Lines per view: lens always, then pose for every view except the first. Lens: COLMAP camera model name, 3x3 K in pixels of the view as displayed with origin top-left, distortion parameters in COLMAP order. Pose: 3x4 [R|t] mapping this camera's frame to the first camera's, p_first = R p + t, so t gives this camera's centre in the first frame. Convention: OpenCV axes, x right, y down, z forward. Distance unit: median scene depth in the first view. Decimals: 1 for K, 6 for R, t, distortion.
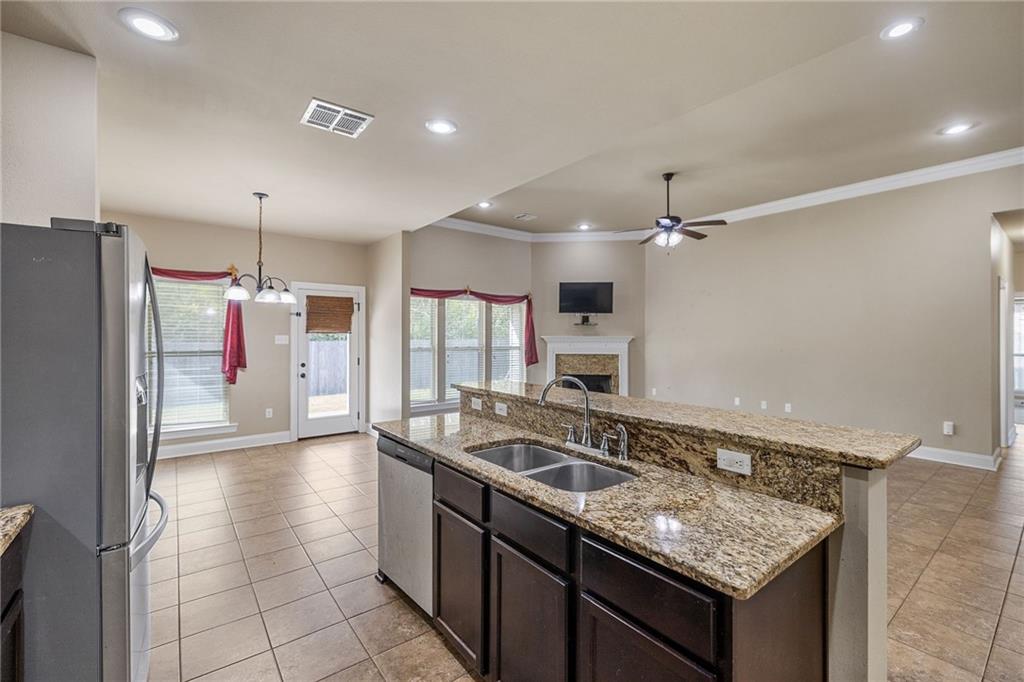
lens RADIAL K [[440.3, 0, 517.7], [0, 440.3, 339.4], [0, 0, 1]] dist [0.003039, 0.000175]
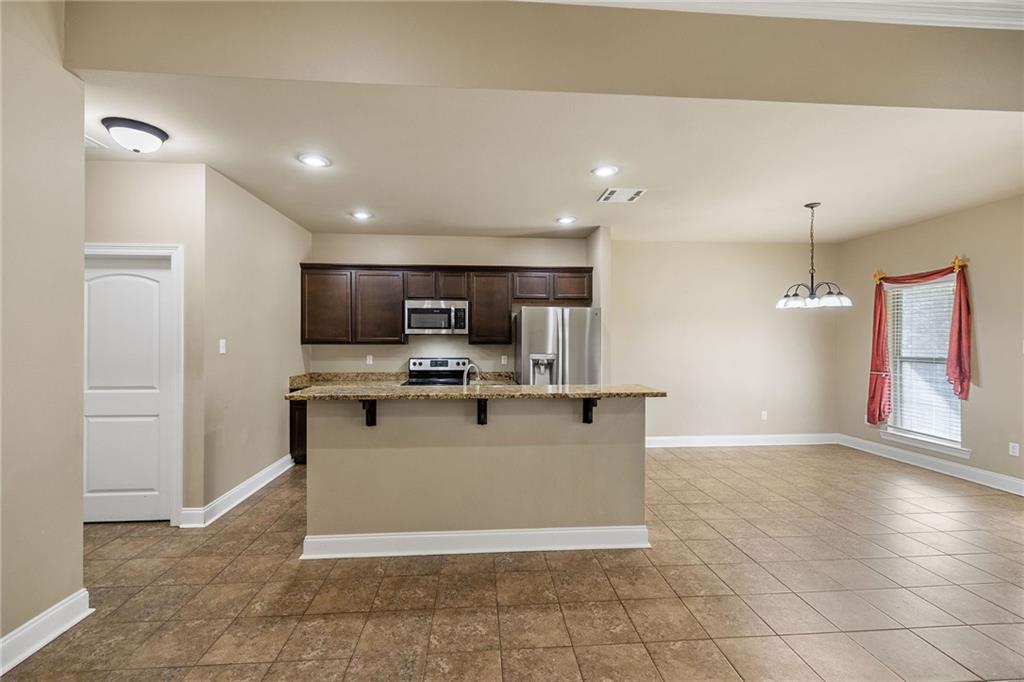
lens RADIAL K [[427.3, 0, 515.6], [0, 427.3, 341.1], [0, 0, 1]] dist [0.002297, 0.000136]
pose [[-0.564009, -0.003149, -0.825763, 0.383119], [-0.009890, 0.999947, 0.002941, -0.002025], [0.825709, 0.009826, -0.564010, 0.596011]]
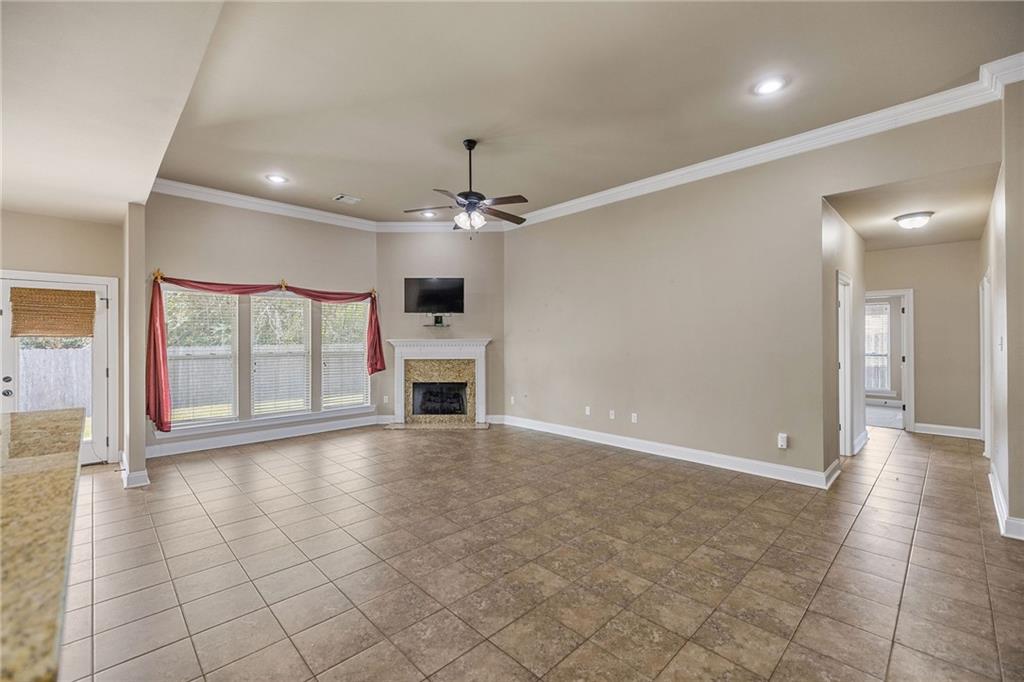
lens RADIAL K [[427.3, 0, 514.5], [0, 427.3, 342.0], [0, 0, 1]] dist [0.002297, 0.000136]
pose [[0.994639, -0.006712, 0.103192, 0.261634], [0.006951, 0.999974, -0.001956, 0.001954], [-0.103176, 0.002662, 0.994660, 0.151736]]
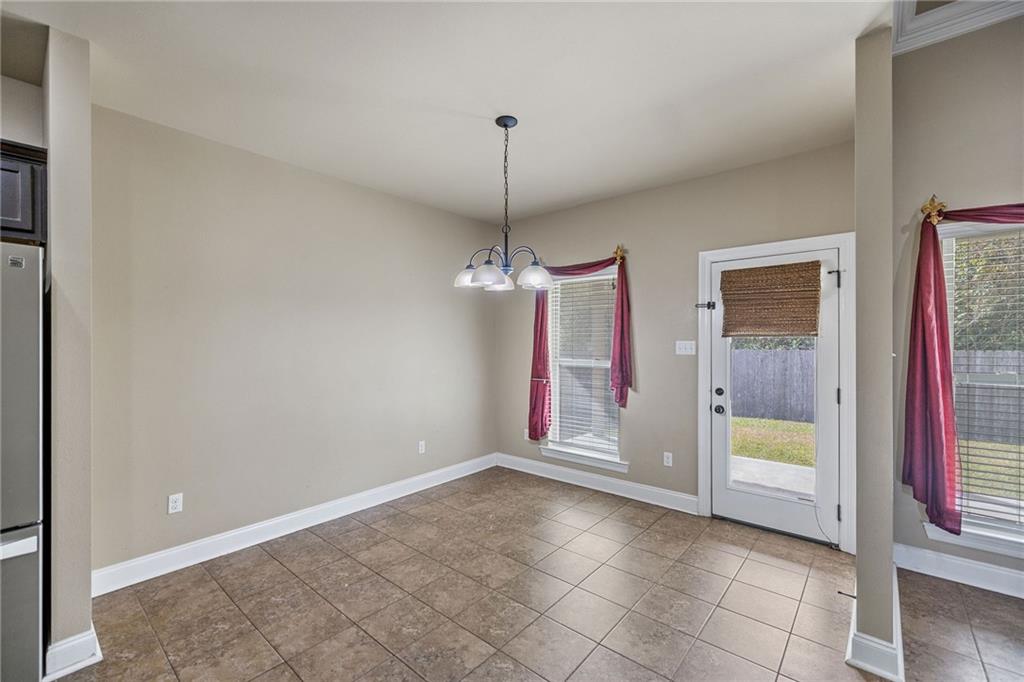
lens RADIAL K [[427.3, 0, 508.3], [0, 427.3, 340.6], [0, 0, 1]] dist [0.002297, 0.000136]
pose [[0.181405, -0.008609, -0.983371, 0.015883], [-0.005923, 0.999934, -0.009847, -0.001689], [0.983391, 0.007611, 0.181342, 0.534845]]
